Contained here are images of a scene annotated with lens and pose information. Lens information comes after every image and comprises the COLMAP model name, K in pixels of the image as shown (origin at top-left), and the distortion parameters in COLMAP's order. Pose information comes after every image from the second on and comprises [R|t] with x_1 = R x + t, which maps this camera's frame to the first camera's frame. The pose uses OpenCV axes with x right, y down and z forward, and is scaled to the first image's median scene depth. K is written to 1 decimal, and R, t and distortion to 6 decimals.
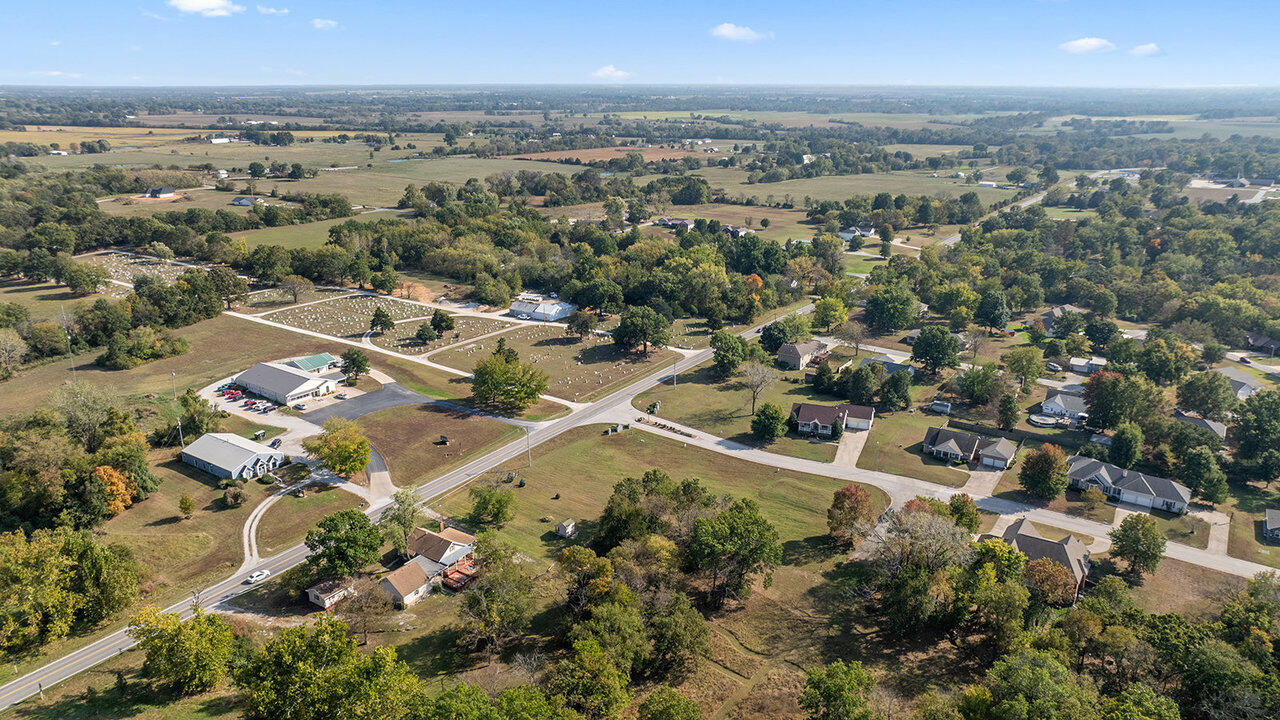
lens RADIAL K [[900.5, 0, 640.0], [0, 900.5, 360.0], [0, 0, 1]] dist [-0.032544, 0.035074]
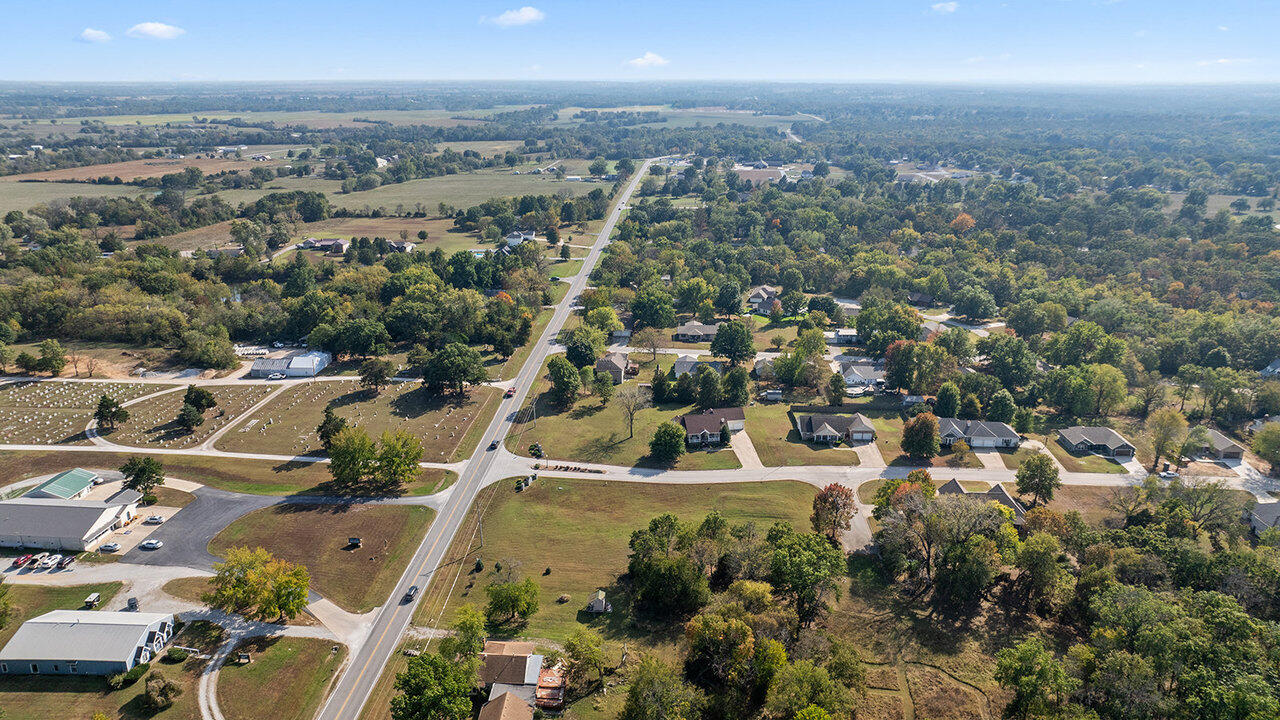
lens RADIAL K [[900.5, 0, 640.0], [0, 900.5, 360.0], [0, 0, 1]] dist [-0.032544, 0.035074]
pose [[0.856786, -0.157475, 0.491039, -0.331292], [0.154919, 0.986848, 0.046170, -0.065212], [-0.491851, 0.036513, 0.869913, 0.133699]]
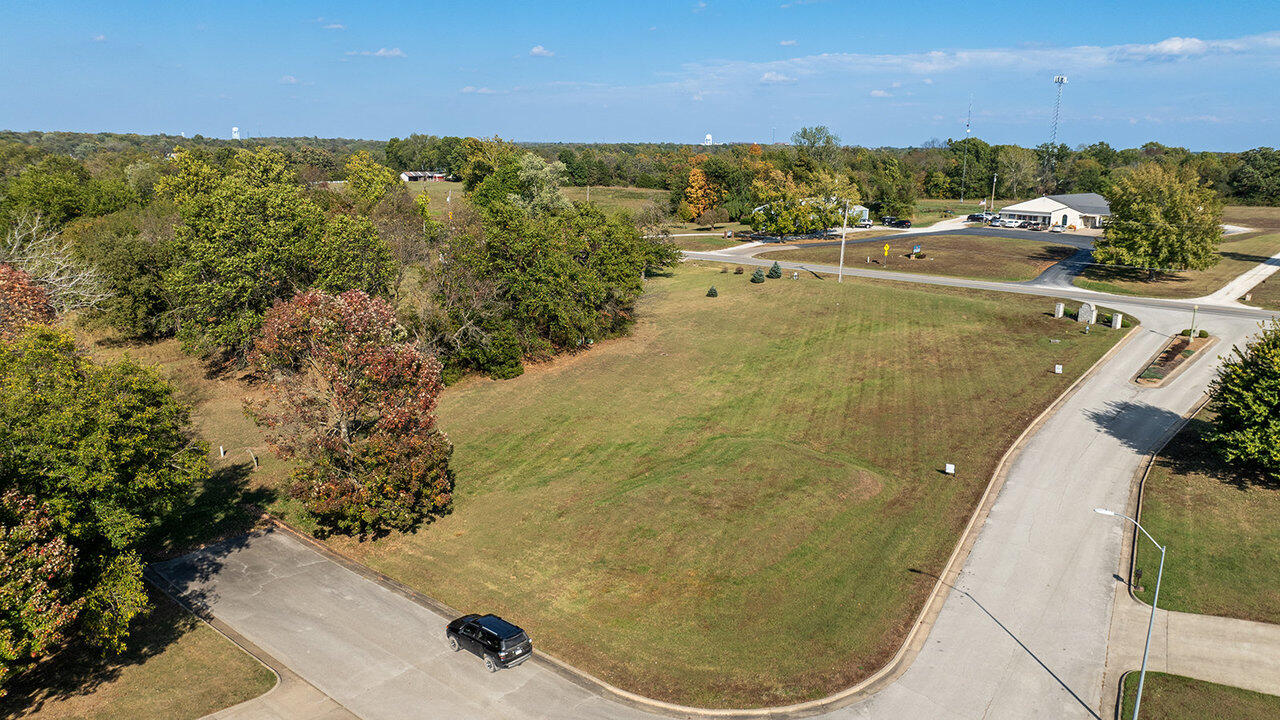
lens RADIAL K [[900.5, 0, 640.0], [0, 900.5, 360.0], [0, 0, 1]] dist [-0.032544, 0.035074]
pose [[-0.144048, 0.225361, -0.963568, 0.339909], [-0.300588, 0.917749, 0.259582, 0.050838], [0.942813, 0.327029, -0.064459, 0.794795]]
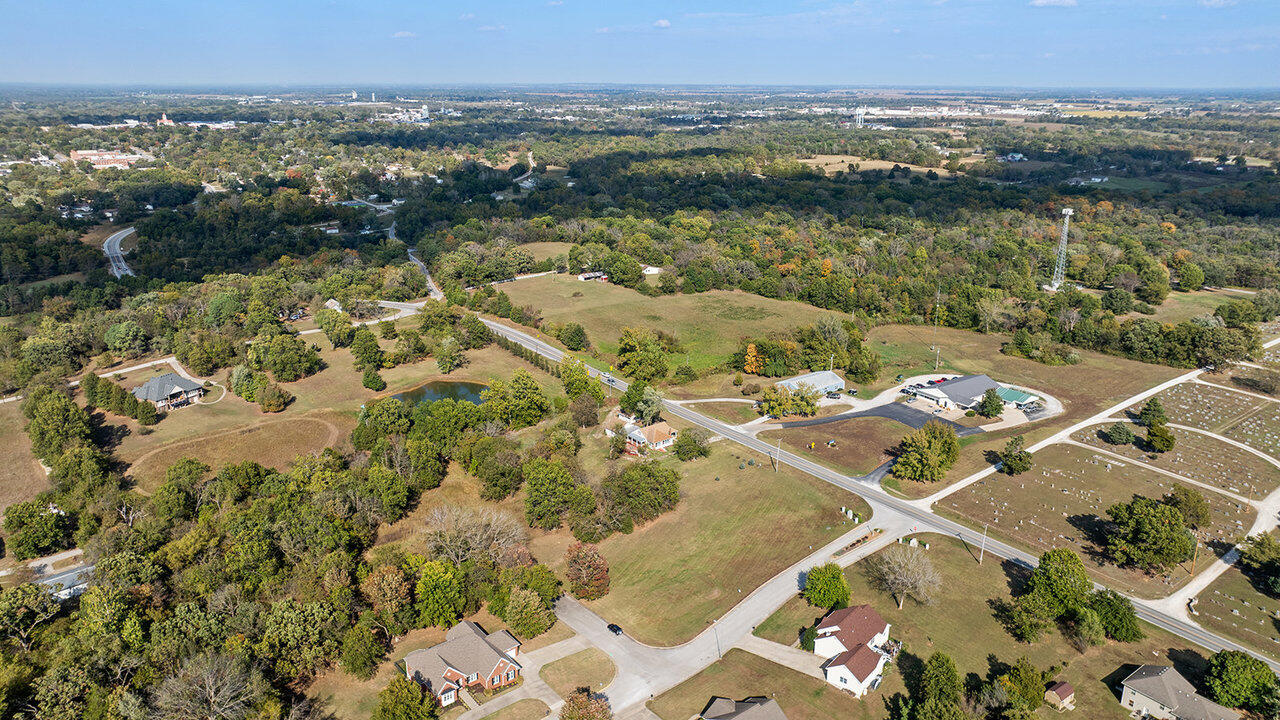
lens RADIAL K [[900.5, 0, 640.0], [0, 900.5, 360.0], [0, 0, 1]] dist [-0.032544, 0.035074]
pose [[-0.317718, 0.286465, -0.903877, 0.817592], [-0.282260, 0.881479, 0.378582, -0.348473], [0.905199, 0.375411, -0.199204, 0.860593]]
